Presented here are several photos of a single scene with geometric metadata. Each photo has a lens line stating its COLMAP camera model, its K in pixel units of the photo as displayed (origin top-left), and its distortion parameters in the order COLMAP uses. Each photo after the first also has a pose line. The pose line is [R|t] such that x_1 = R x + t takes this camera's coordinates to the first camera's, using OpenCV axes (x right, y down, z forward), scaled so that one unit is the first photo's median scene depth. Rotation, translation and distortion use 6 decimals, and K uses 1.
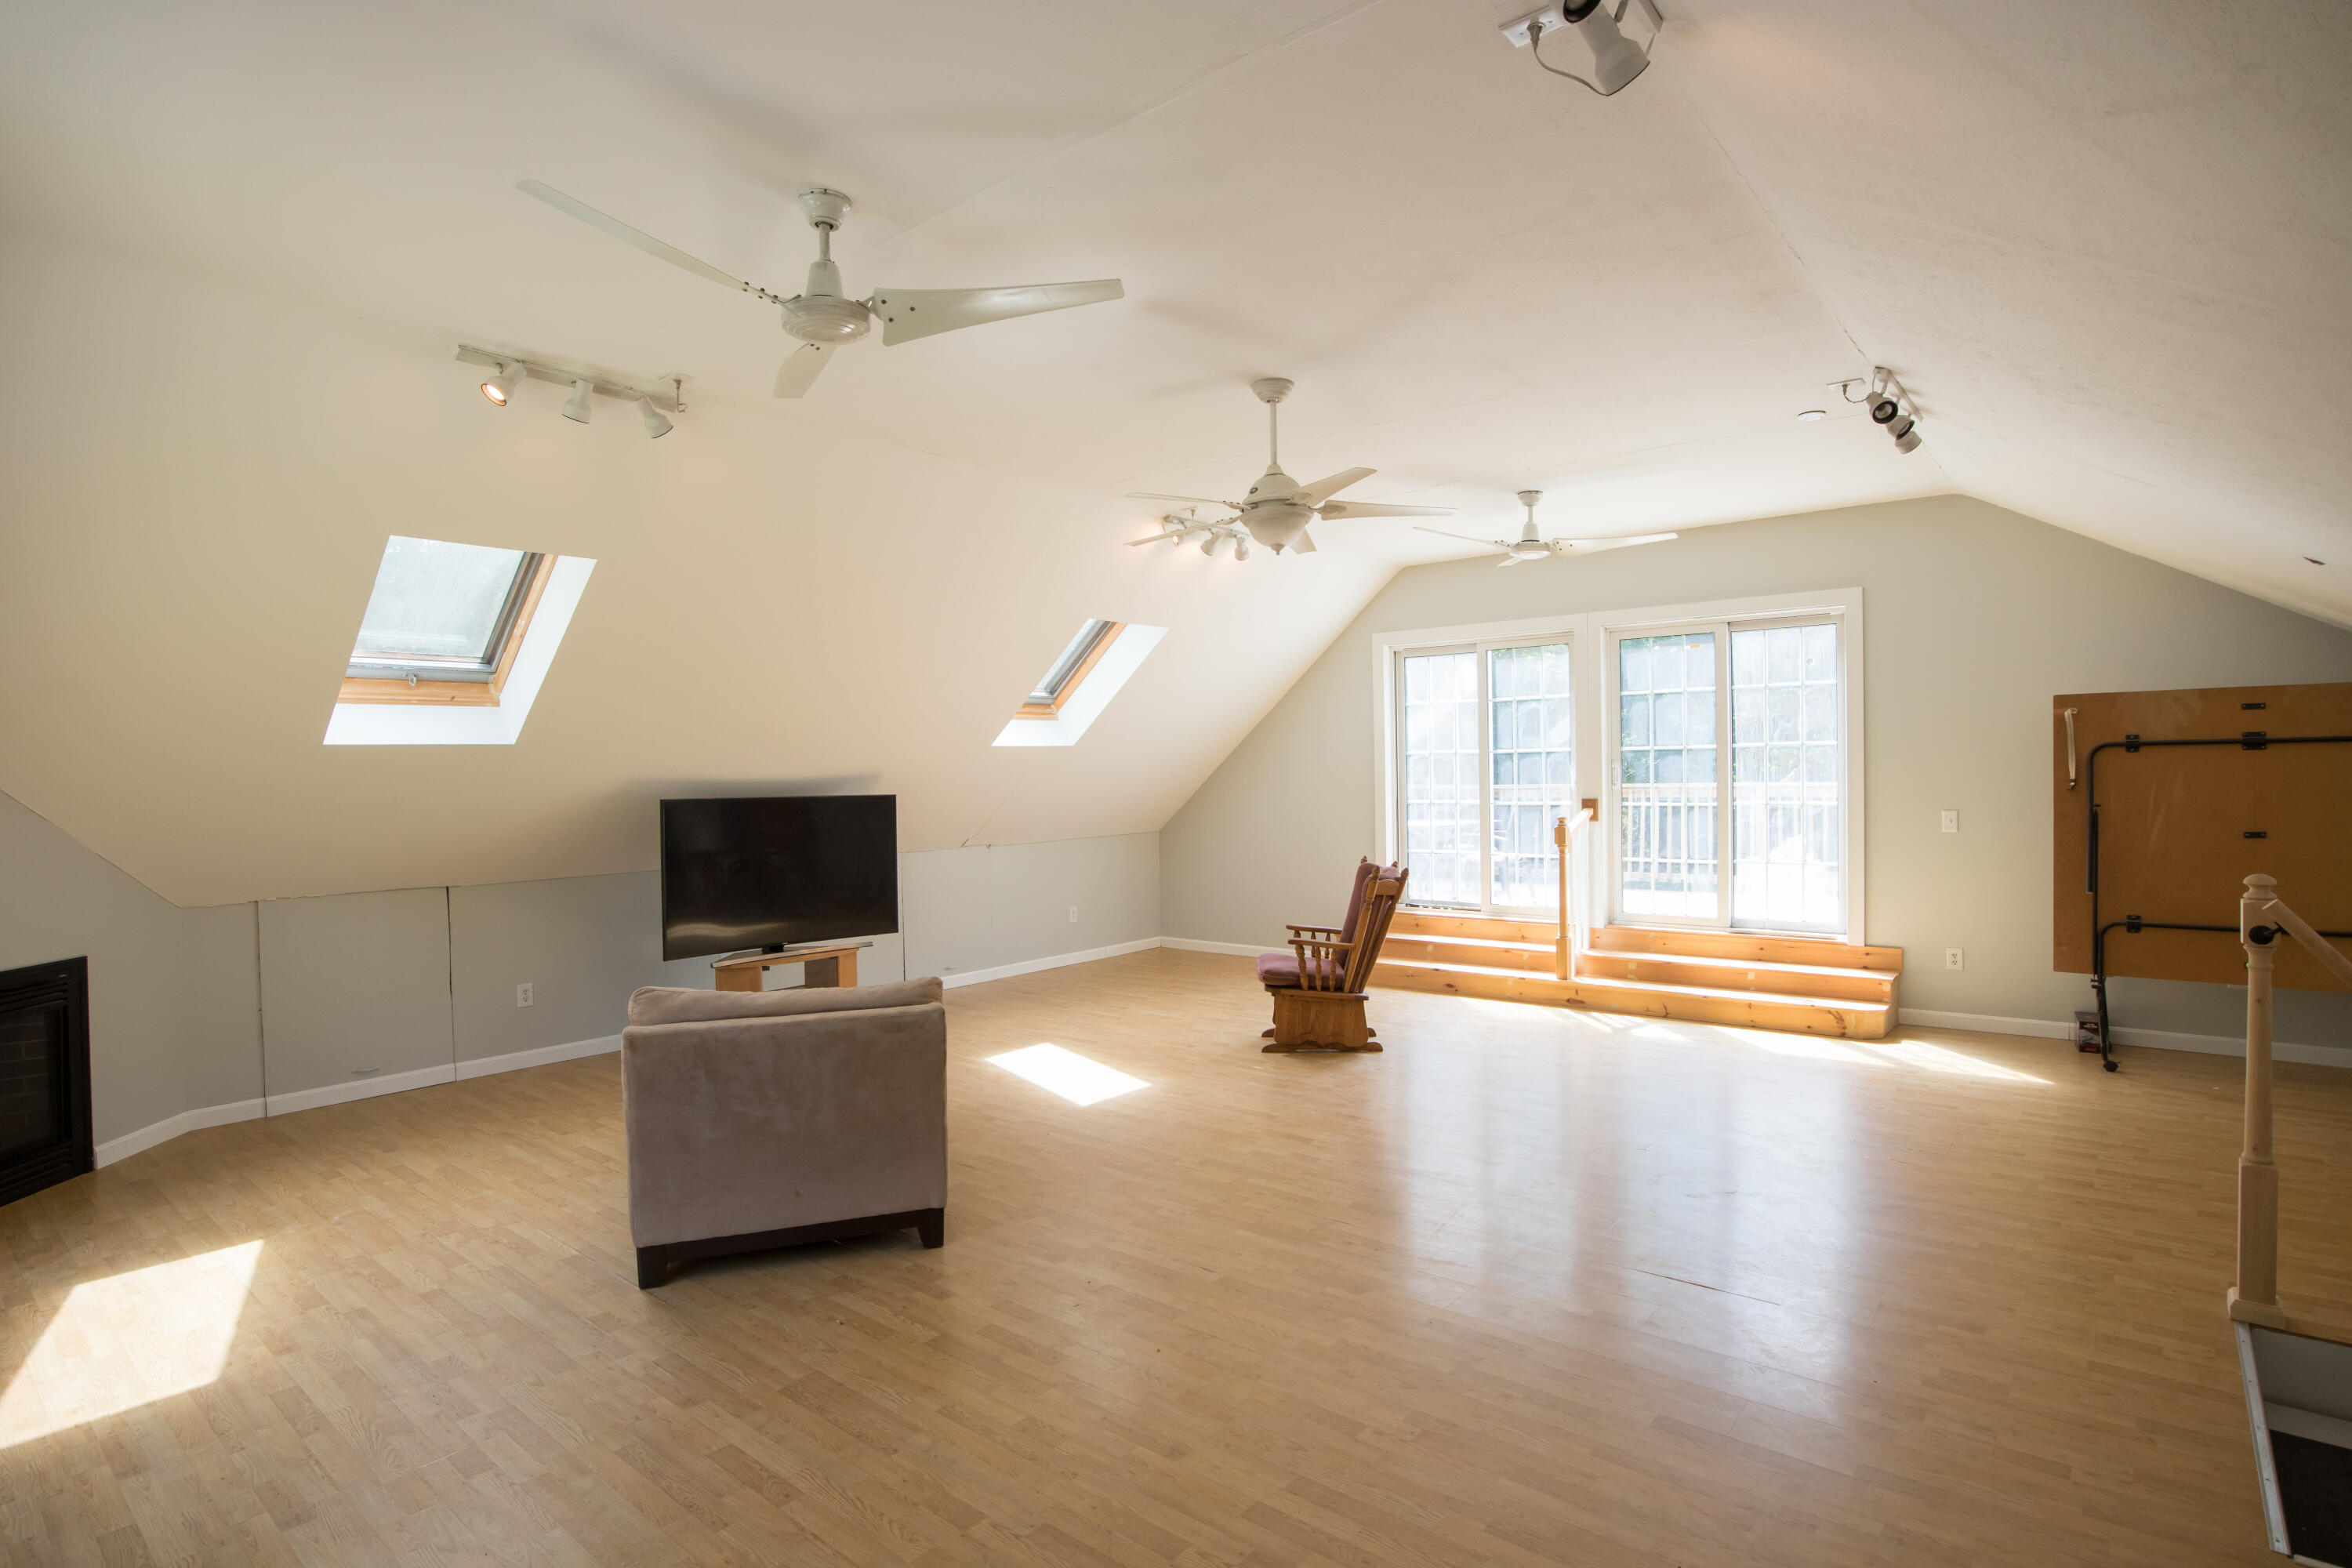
lens RADIAL K [[1190.4, 0, 1178.8], [0, 1190.4, 780.6], [0, 0, 1]] dist [-0.040885, 0.004081]
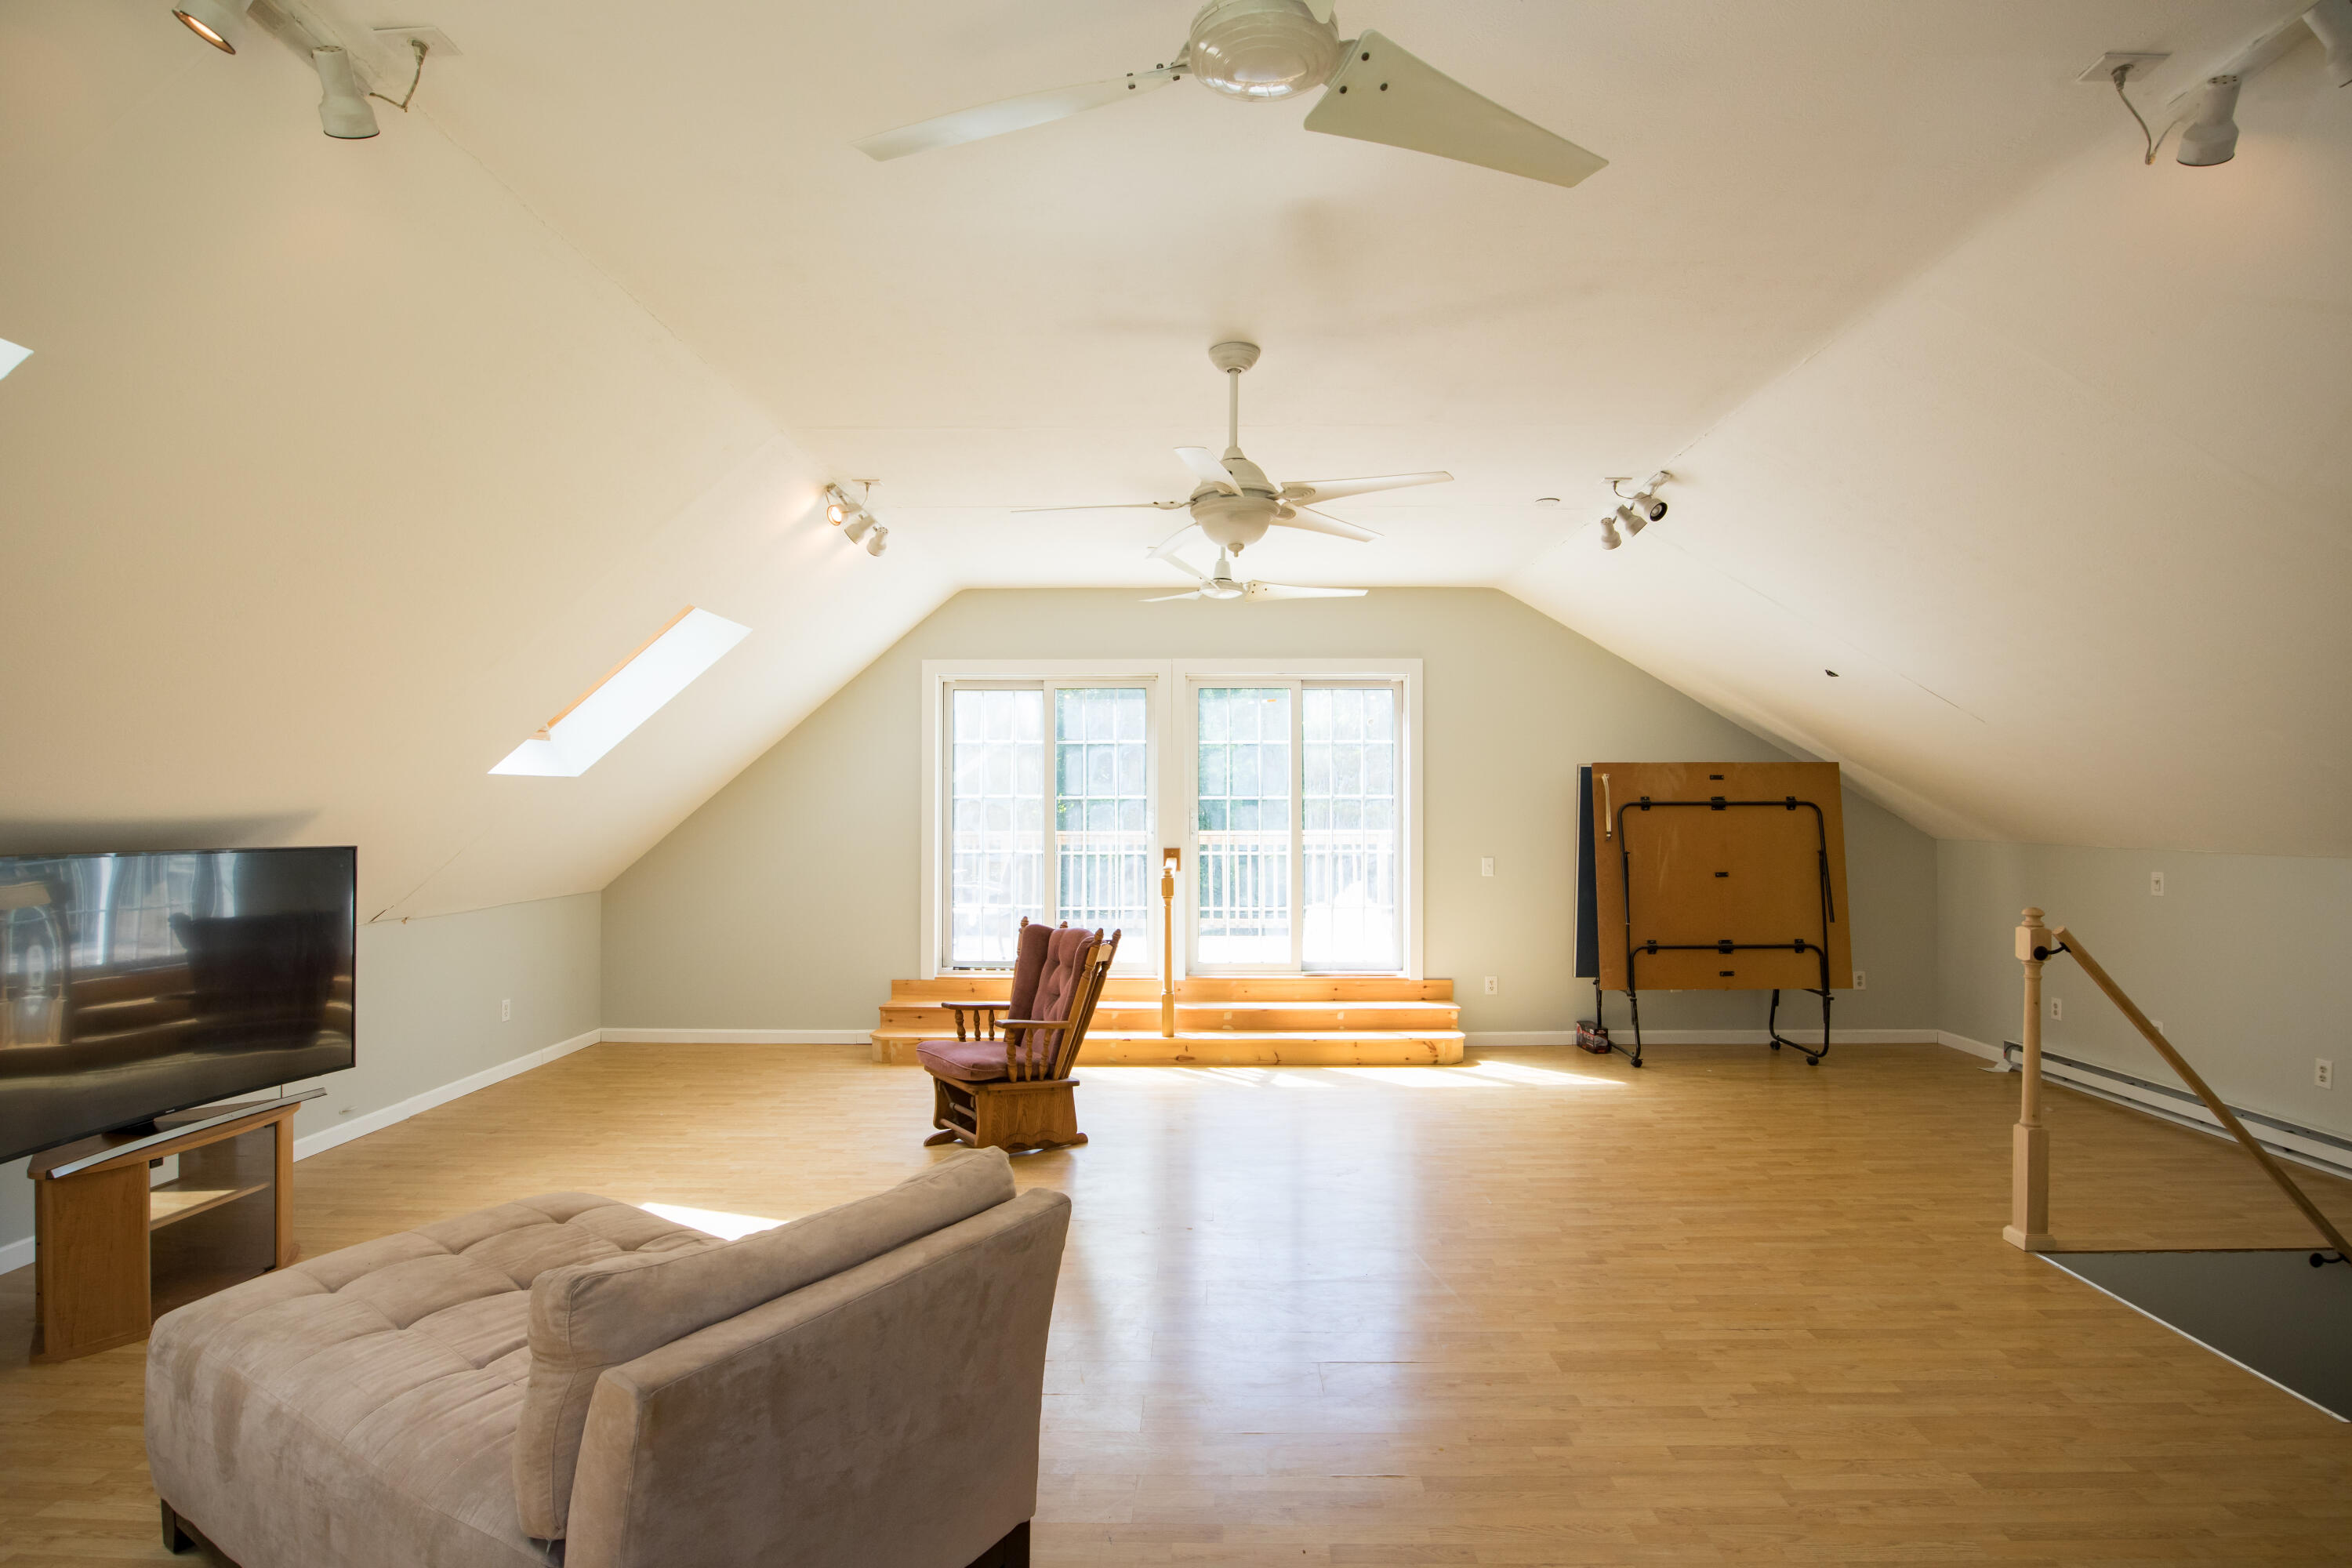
lens RADIAL K [[1190.4, 0, 1186.3], [0, 1190.4, 781.0], [0, 0, 1]] dist [-0.040885, 0.004081]
pose [[0.774072, 0.031289, 0.632324, -0.321047], [-0.007742, 0.999171, -0.039963, -0.000931], [-0.633051, 0.026039, 0.773672, 0.274726]]
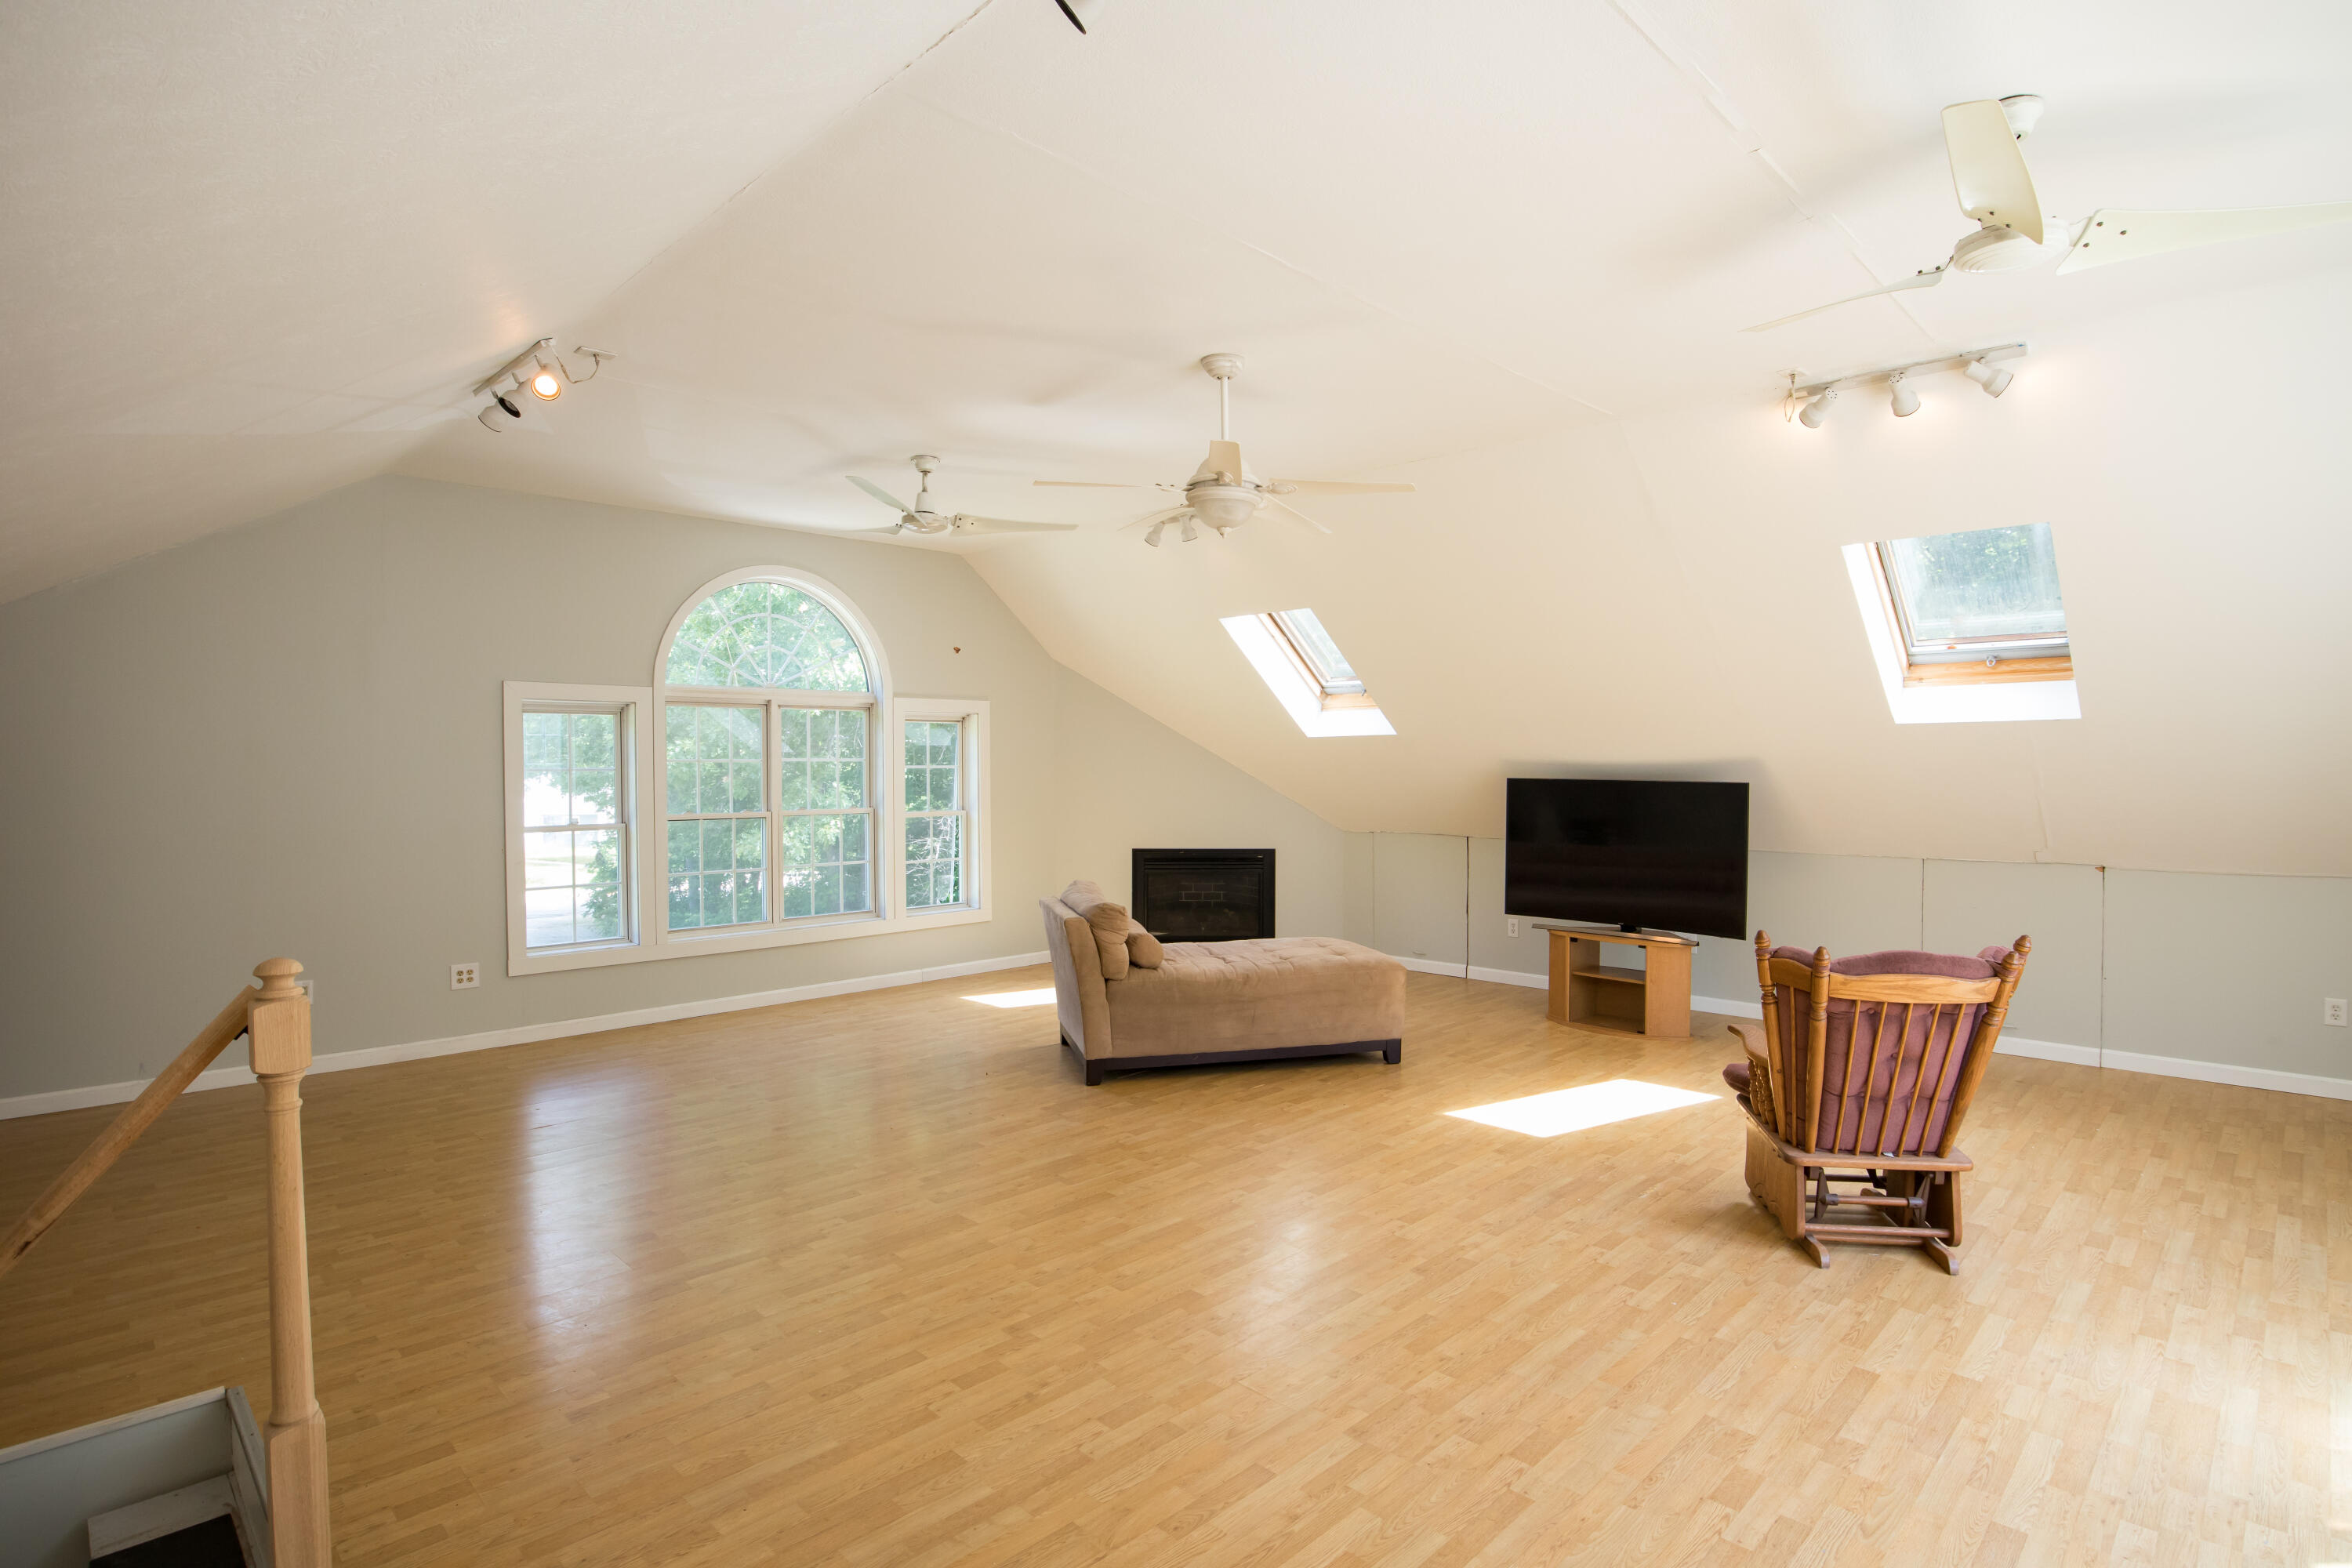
lens RADIAL K [[1118.7, 0, 1170.5], [0, 1118.7, 779.0], [0, 0, 1]] dist [-0.023404, -0.000509]
pose [[-0.074202, 0.036366, -0.996580, 0.715694], [0.004089, 0.999338, 0.036162, -0.026551], [0.997235, -0.001392, -0.074301, 0.730906]]
